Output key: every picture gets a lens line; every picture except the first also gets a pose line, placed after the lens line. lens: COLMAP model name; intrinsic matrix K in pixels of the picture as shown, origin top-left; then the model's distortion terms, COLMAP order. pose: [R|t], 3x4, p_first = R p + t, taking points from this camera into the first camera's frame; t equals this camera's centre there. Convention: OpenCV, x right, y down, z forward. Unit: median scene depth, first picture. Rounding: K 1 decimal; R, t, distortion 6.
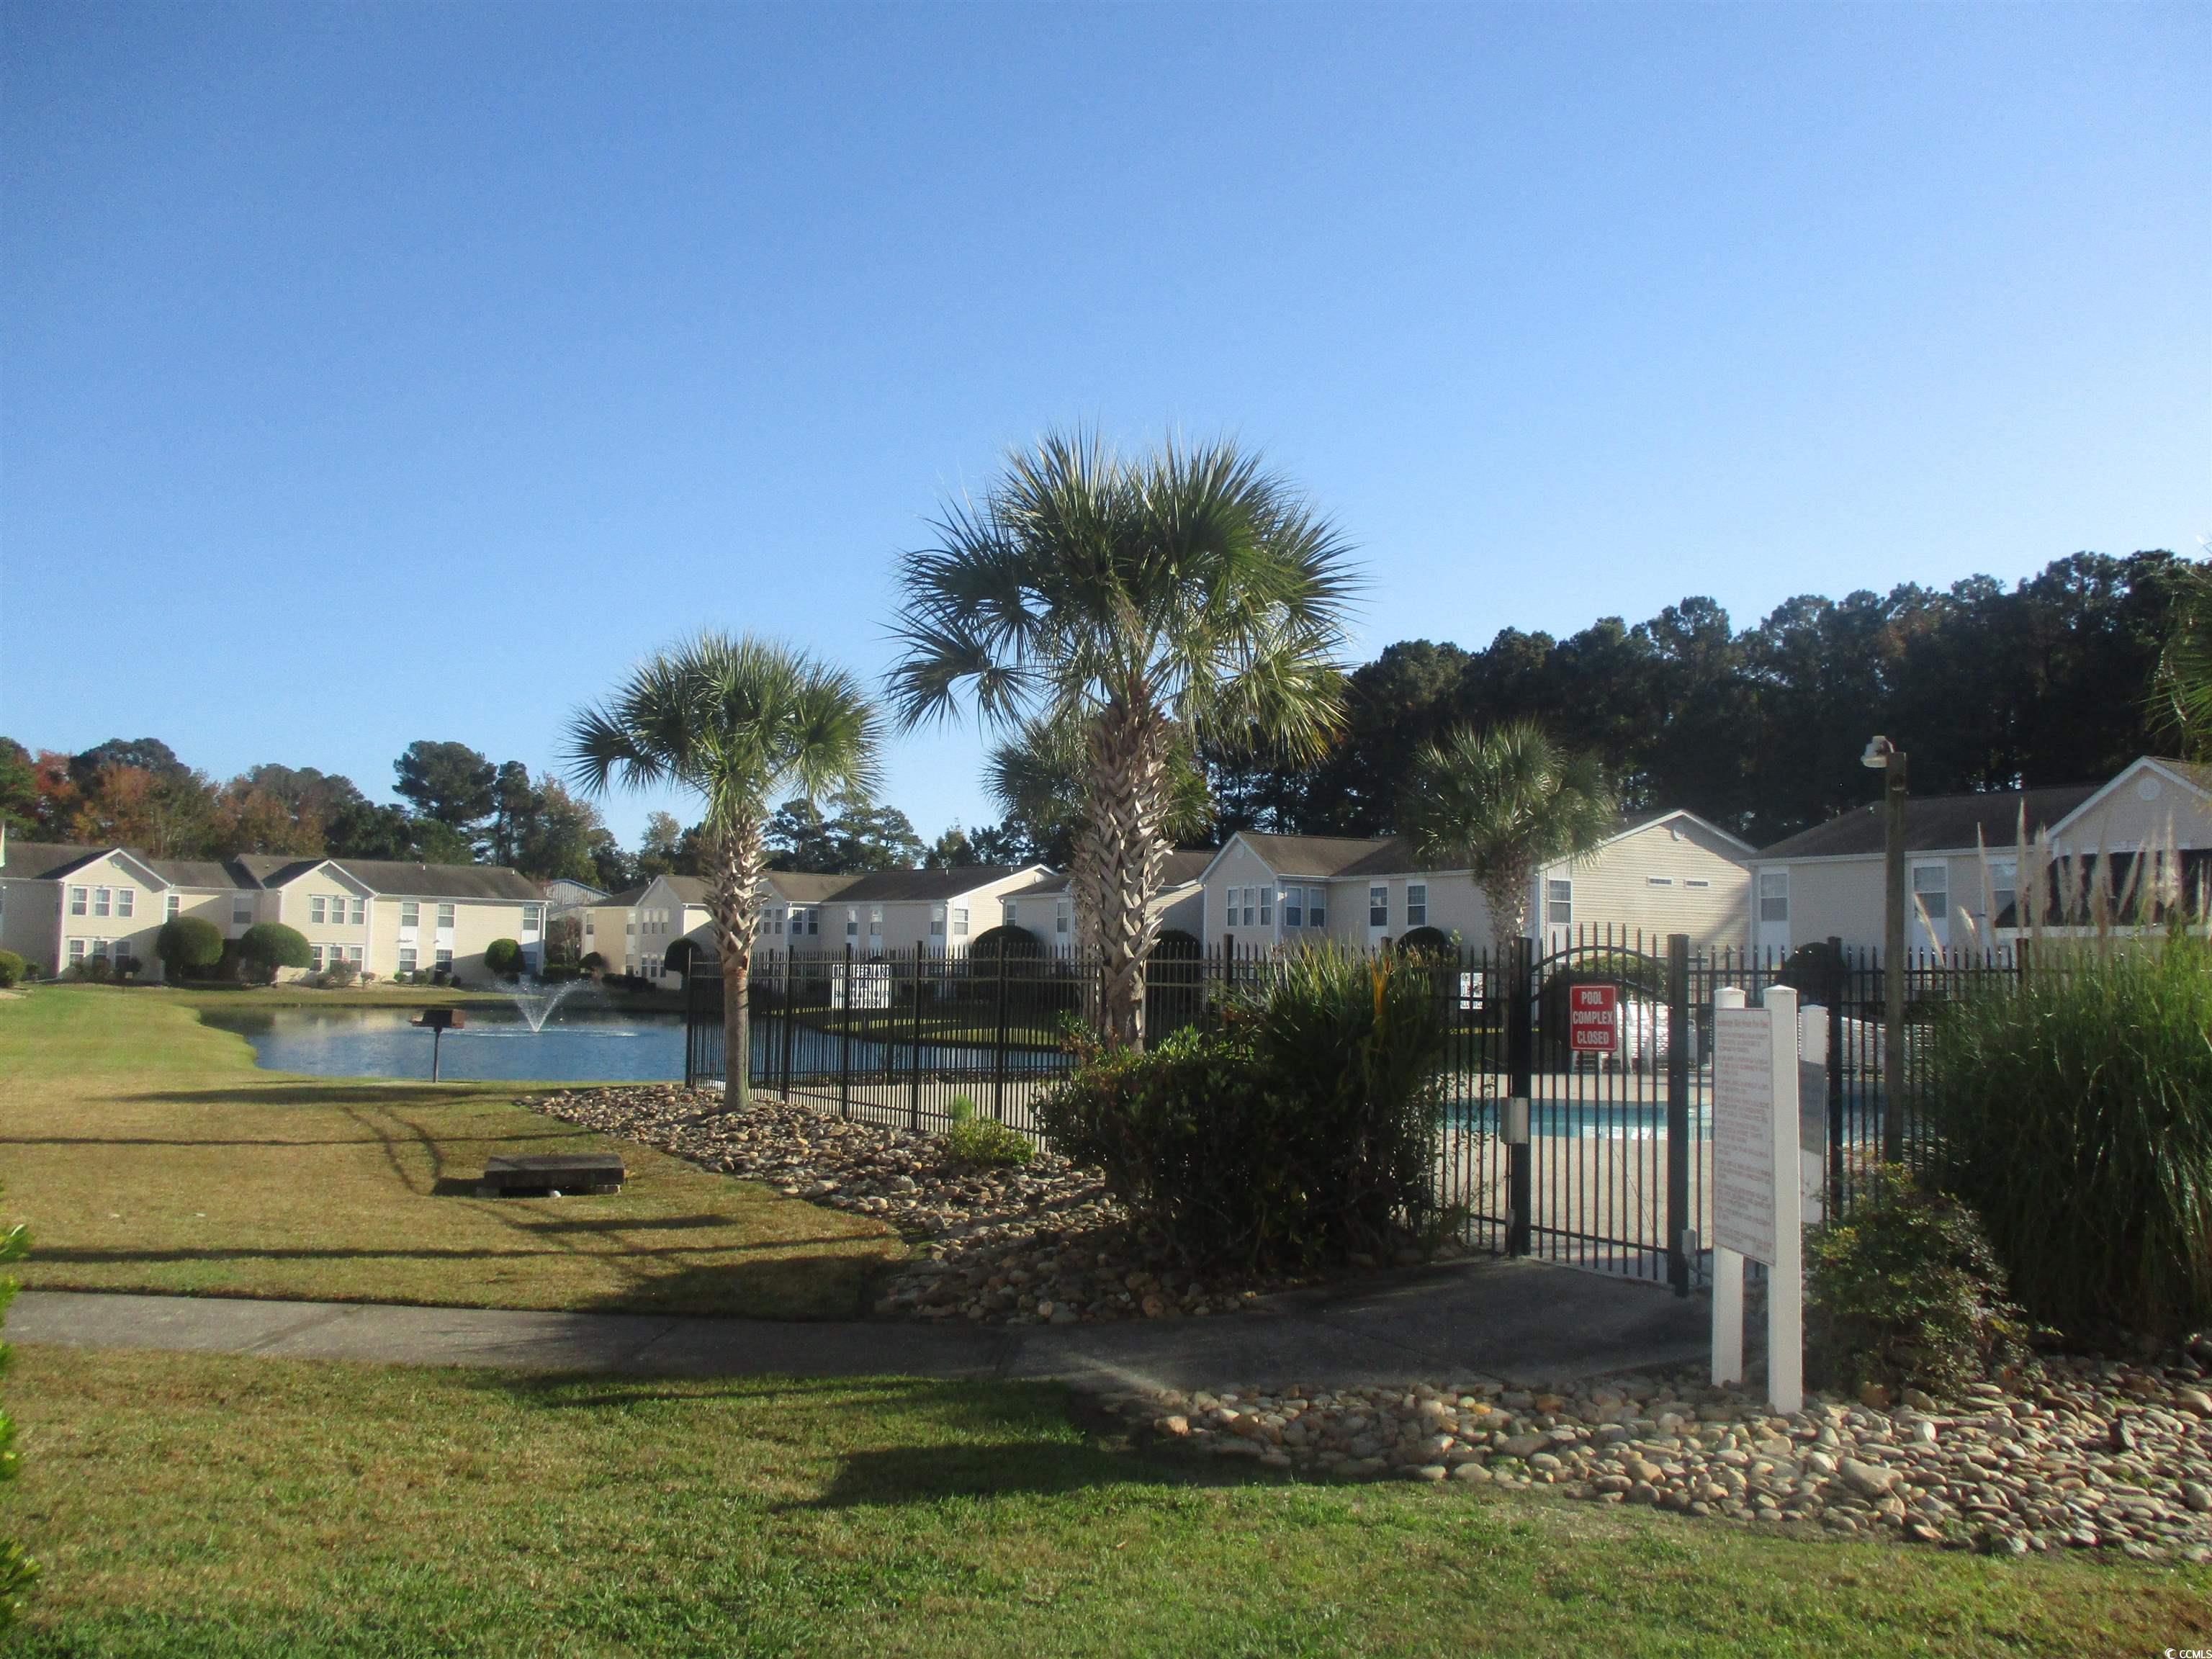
lens RADIAL K [[1857.4, 0, 1101.3], [0, 1857.4, 840.6], [0, 0, 1]] dist [-0.014101, -0.009304]
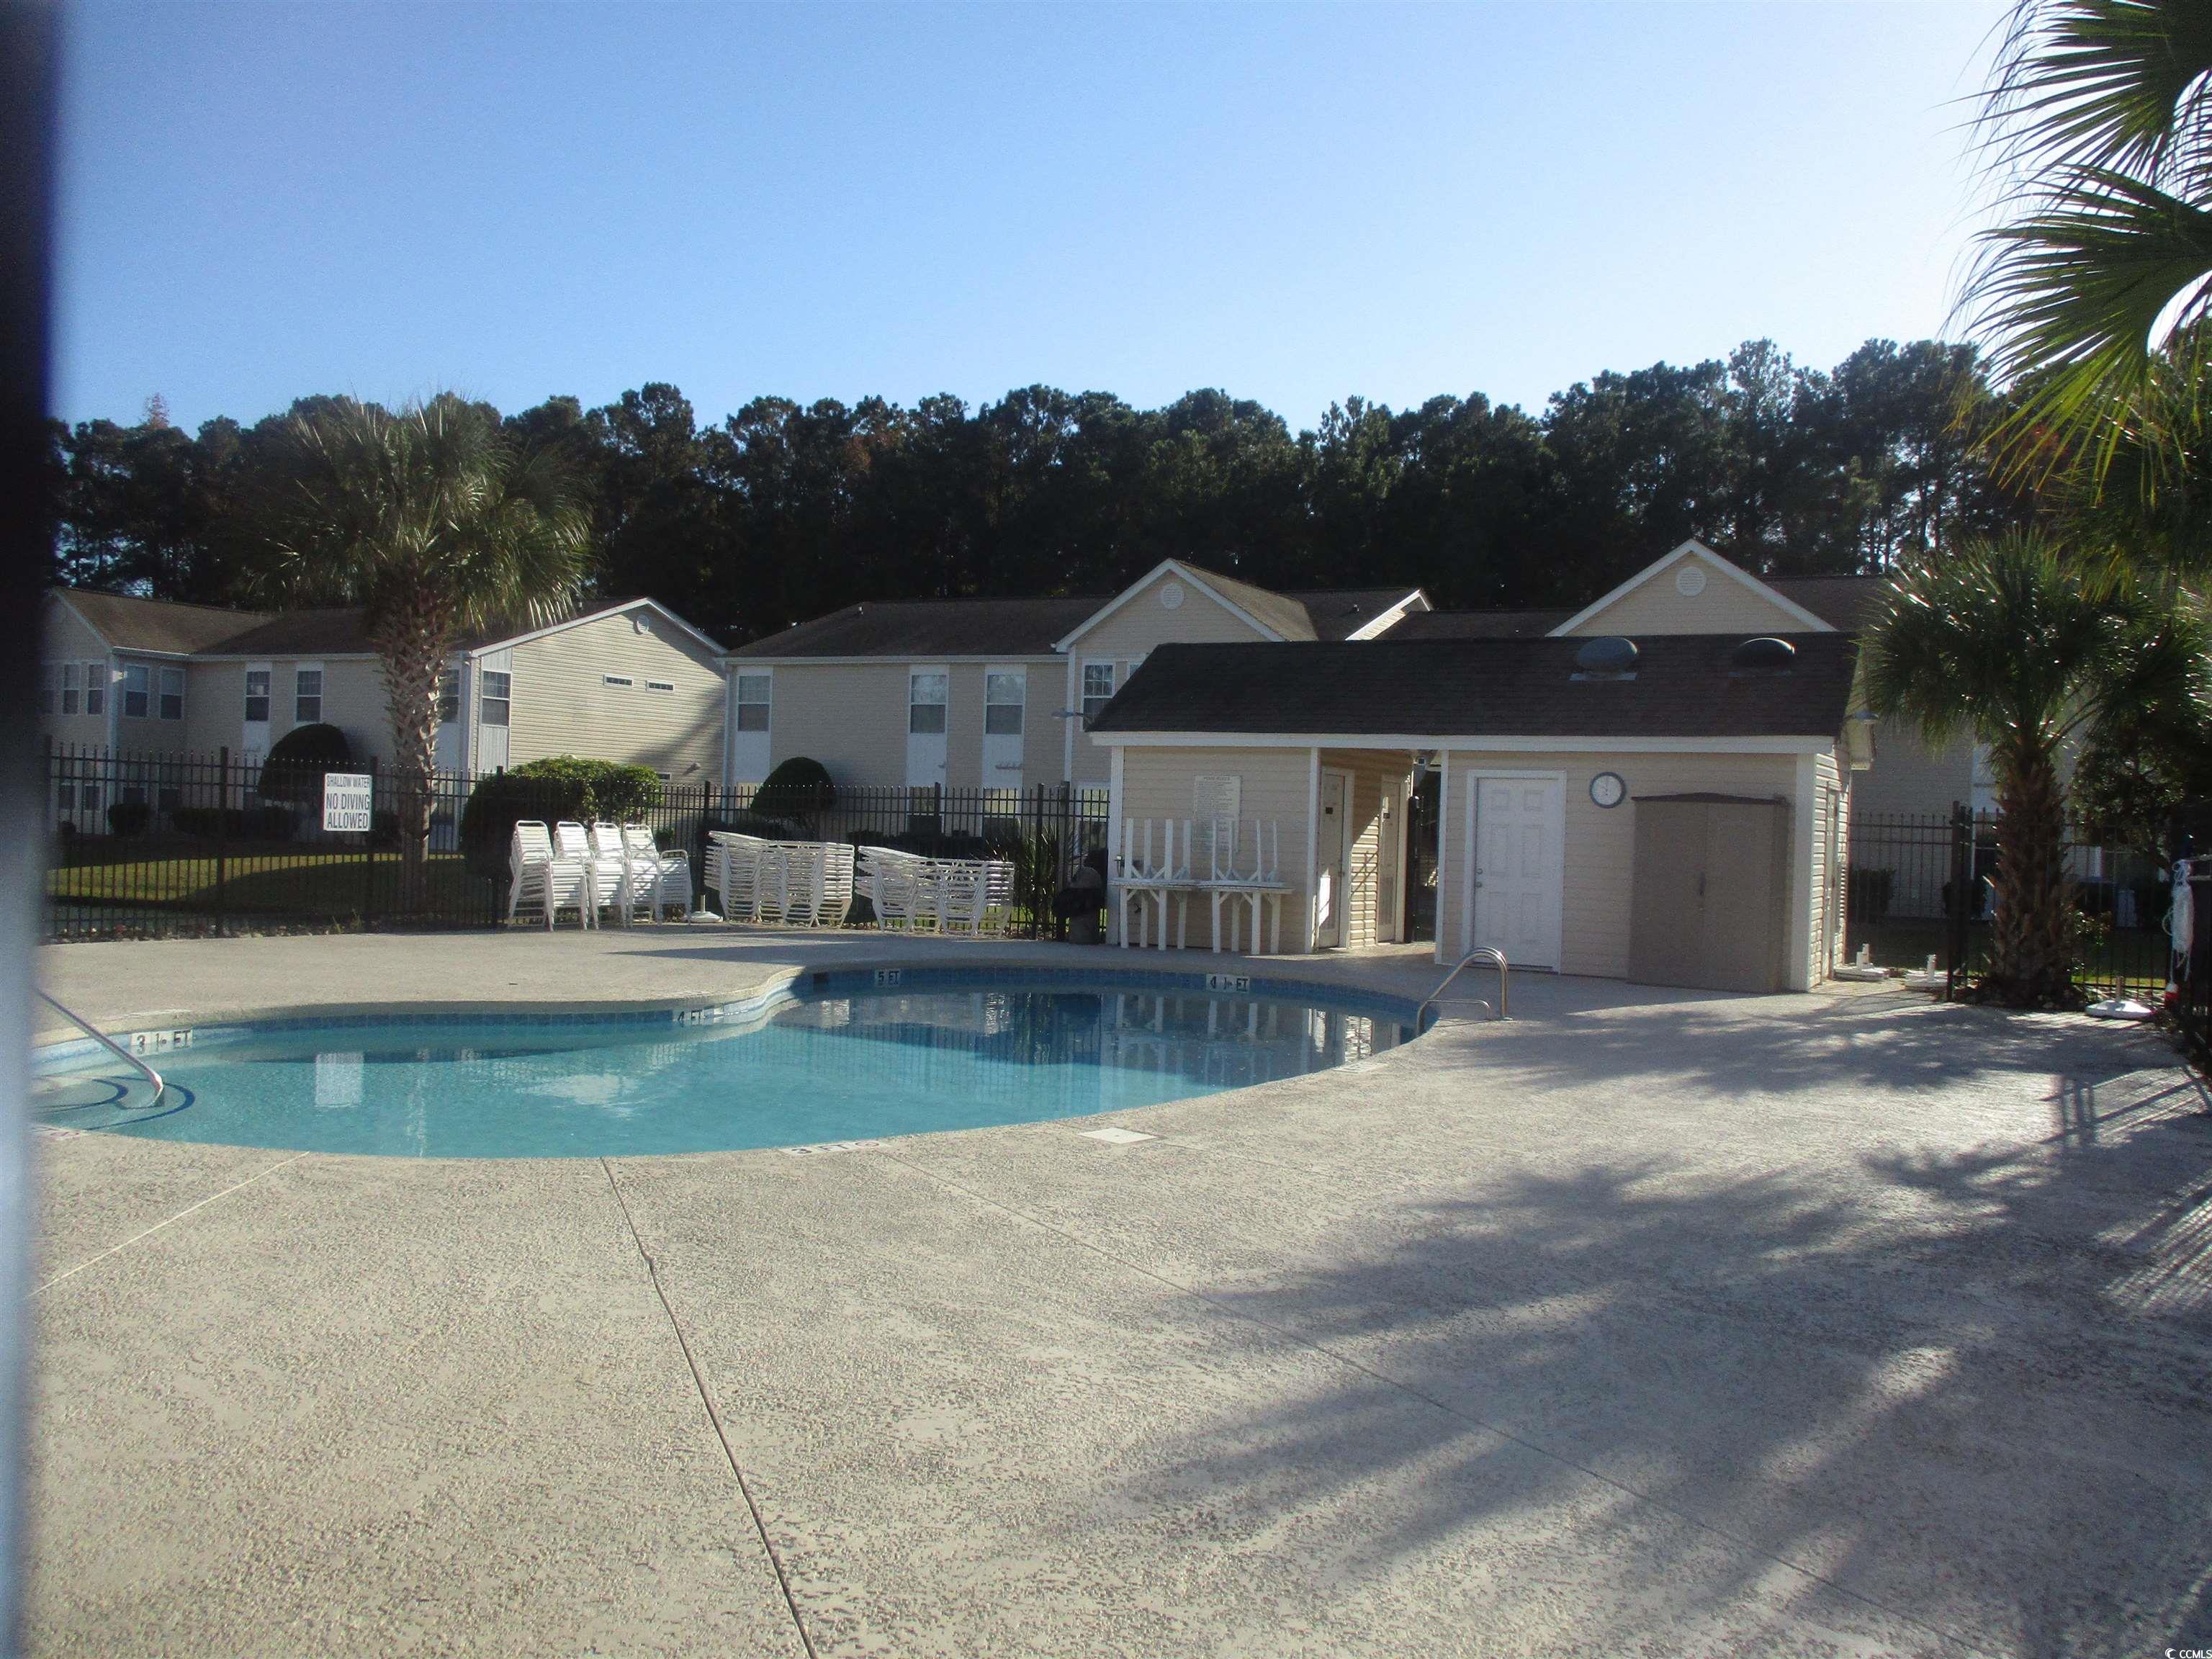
lens RADIAL K [[1857.4, 0, 1101.3], [0, 1857.4, 840.6], [0, 0, 1]] dist [-0.014101, -0.009304]
pose [[0.847804, 0.008327, 0.530244, 0.025245], [-0.059184, 0.995116, 0.079001, 0.008880], [-0.526997, -0.098359, 0.844156, 0.102149]]
